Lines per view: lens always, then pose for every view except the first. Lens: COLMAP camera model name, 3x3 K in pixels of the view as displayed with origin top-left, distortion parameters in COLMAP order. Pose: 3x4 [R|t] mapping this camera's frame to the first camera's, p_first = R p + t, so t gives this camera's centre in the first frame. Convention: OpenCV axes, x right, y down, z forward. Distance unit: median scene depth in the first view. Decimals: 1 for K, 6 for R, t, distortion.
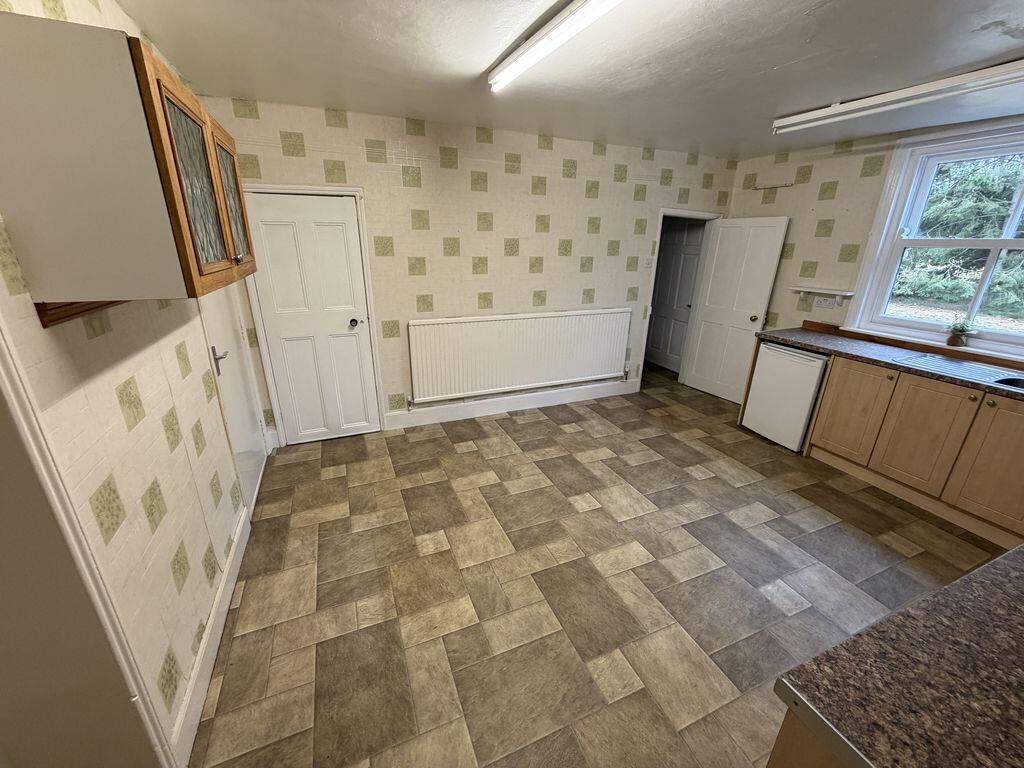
lens RADIAL K [[408.1, 0, 511.7], [0, 408.1, 383.2], [0, 0, 1]] dist [0.000816, 0.000320]
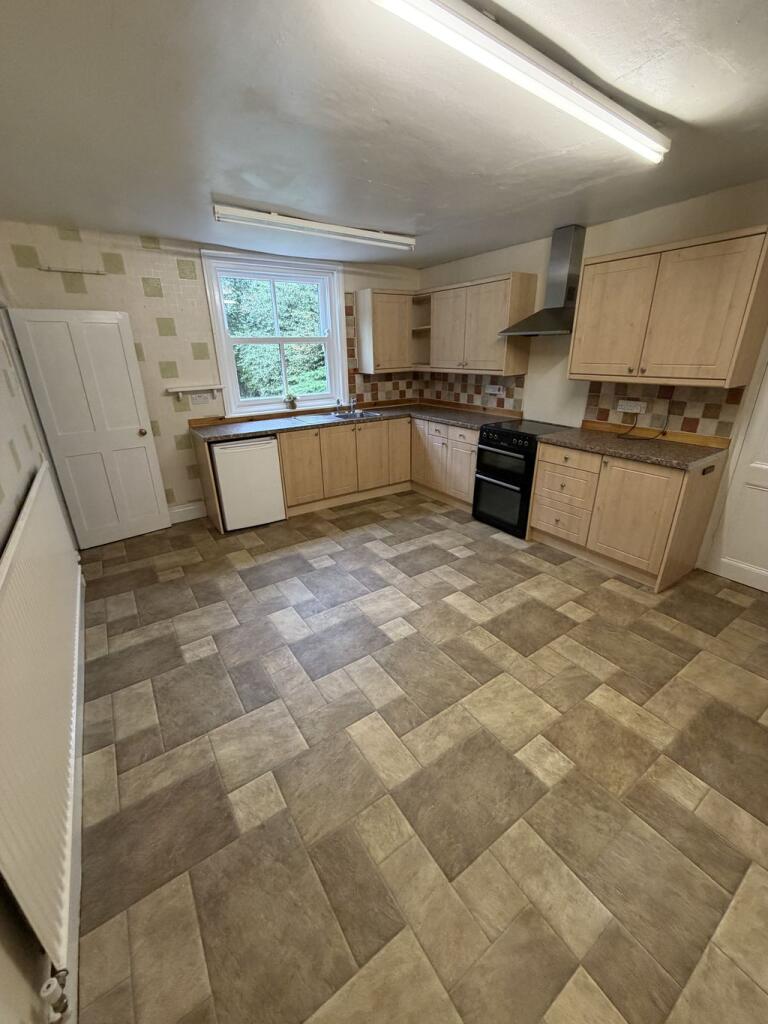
lens RADIAL K [[408.1, 0, 384.0], [0, 408.1, 509.2], [0, 0, 1]] dist [0.000816, 0.000320]
pose [[-0.191352, -0.371462, 0.908516, -0.517509], [0.341772, 0.842476, 0.416445, -0.305209], [-0.920096, 0.390193, -0.034254, 0.920494]]
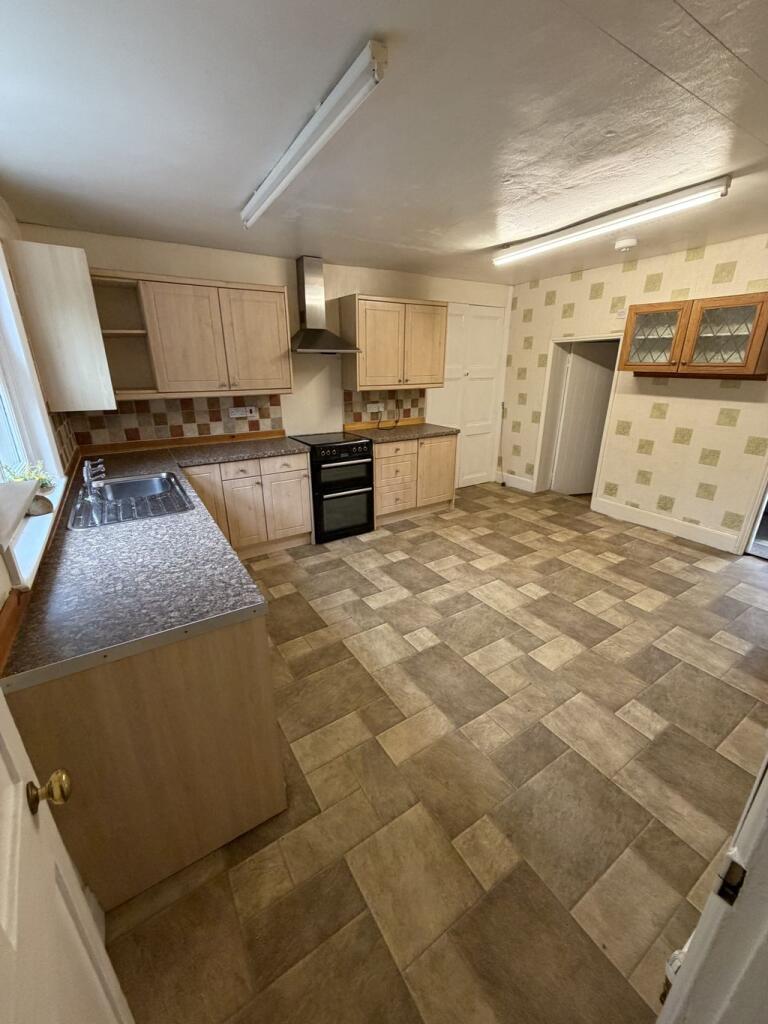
lens RADIAL K [[408.1, 0, 381.4], [0, 408.1, 511.0], [0, 0, 1]] dist [0.000816, 0.000320]
pose [[-0.986978, 0.041596, -0.155384, 0.715801], [-0.066788, 0.772814, 0.631109, -0.520198], [0.146334, 0.633268, -0.759972, 1.579212]]
